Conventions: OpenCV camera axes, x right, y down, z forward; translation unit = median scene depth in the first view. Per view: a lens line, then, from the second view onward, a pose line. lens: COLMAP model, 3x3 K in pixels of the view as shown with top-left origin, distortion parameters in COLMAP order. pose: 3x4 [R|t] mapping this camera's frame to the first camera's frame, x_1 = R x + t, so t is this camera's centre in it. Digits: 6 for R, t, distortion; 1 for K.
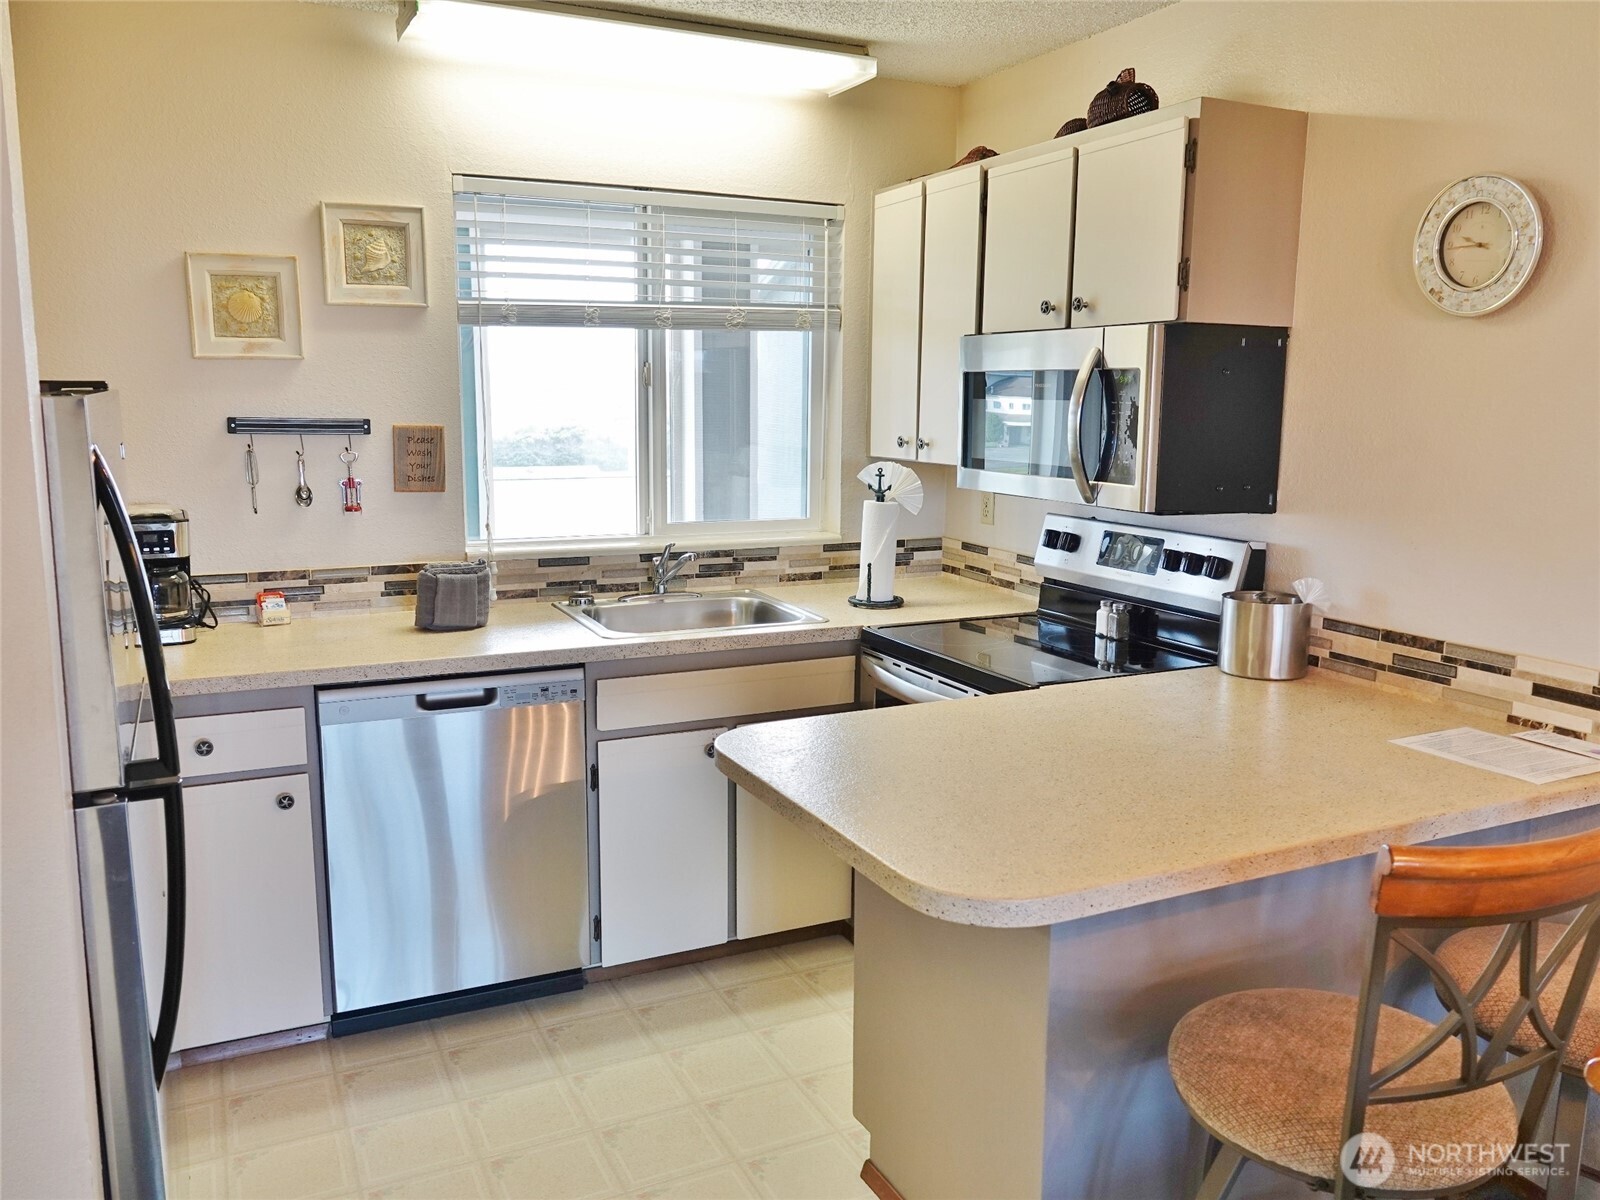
lens RADIAL K [[1242.7, 0, 802.1], [0, 1242.7, 606.1], [0, 0, 1]] dist [-0.008288, 0.004563]
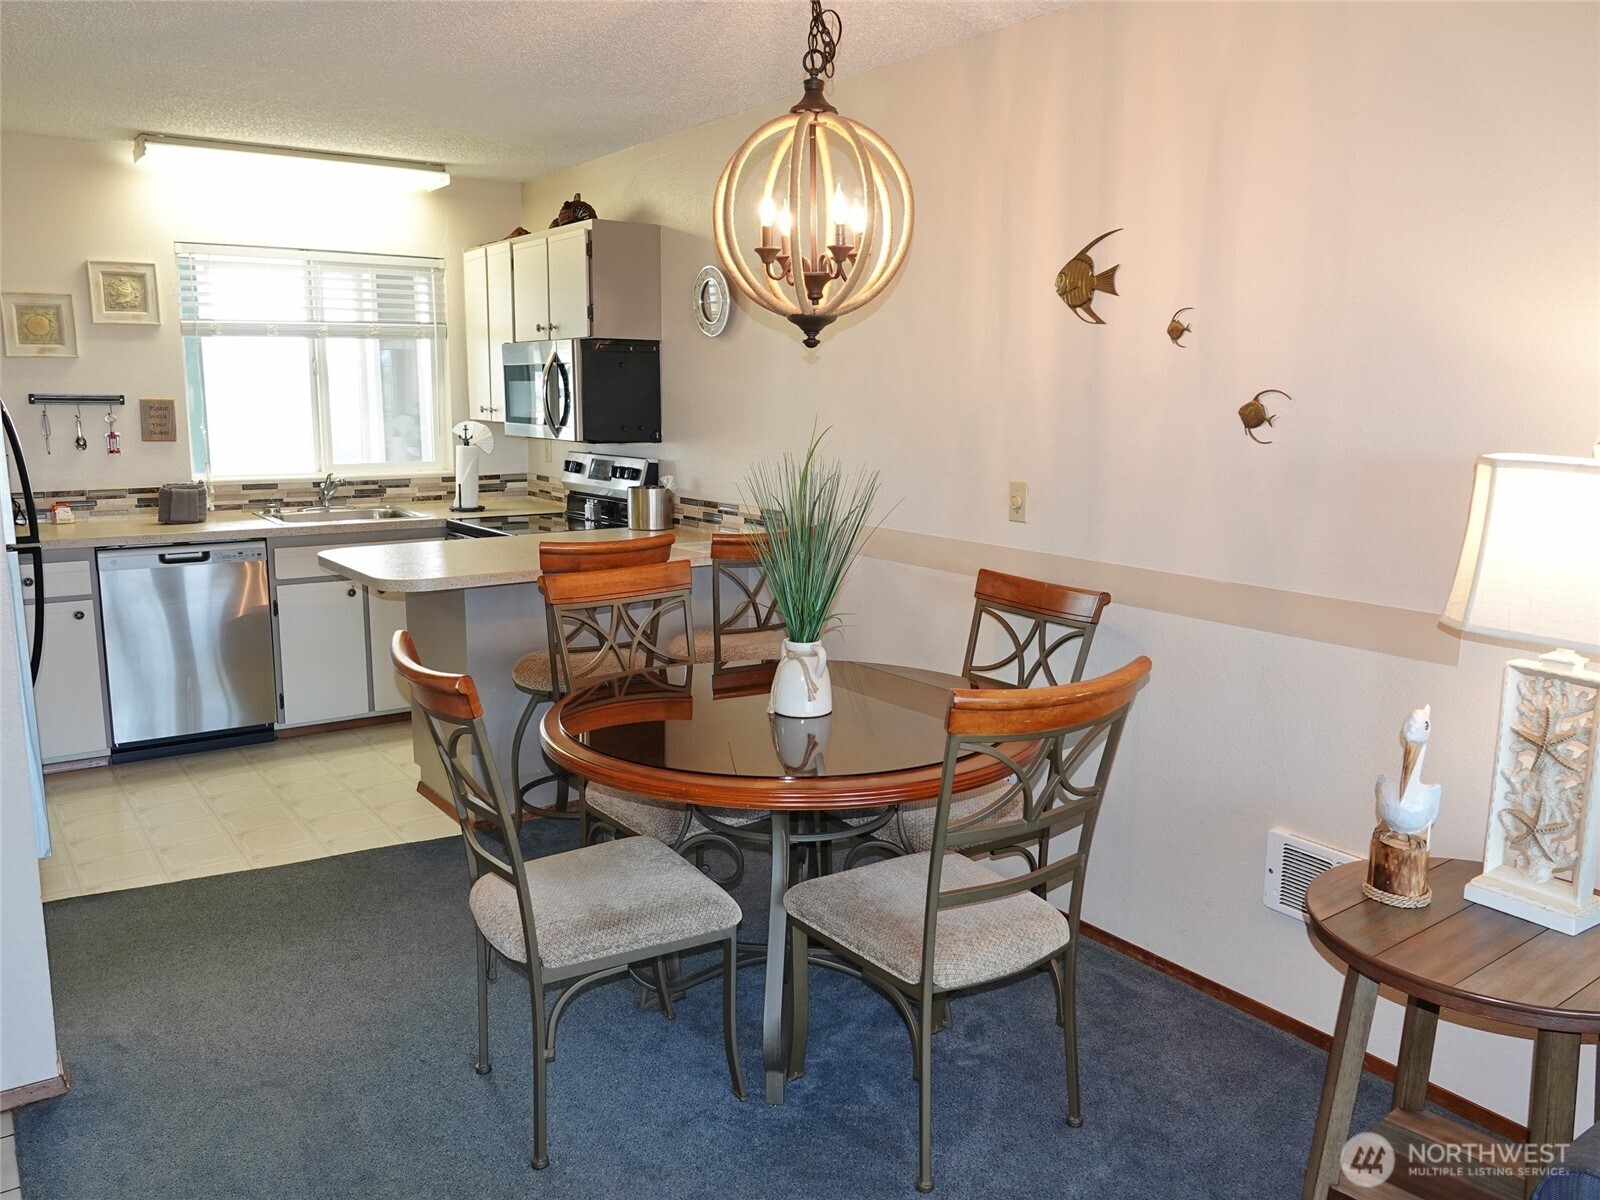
lens RADIAL K [[1242.7, 0, 807.7], [0, 1242.7, 603.1], [0, 0, 1]] dist [-0.008288, 0.004563]
pose [[0.985725, -0.032314, 0.165232, 0.254438], [0.032083, 0.999477, 0.004064, 0.142677], [-0.165277, 0.001295, 0.986246, -0.740869]]
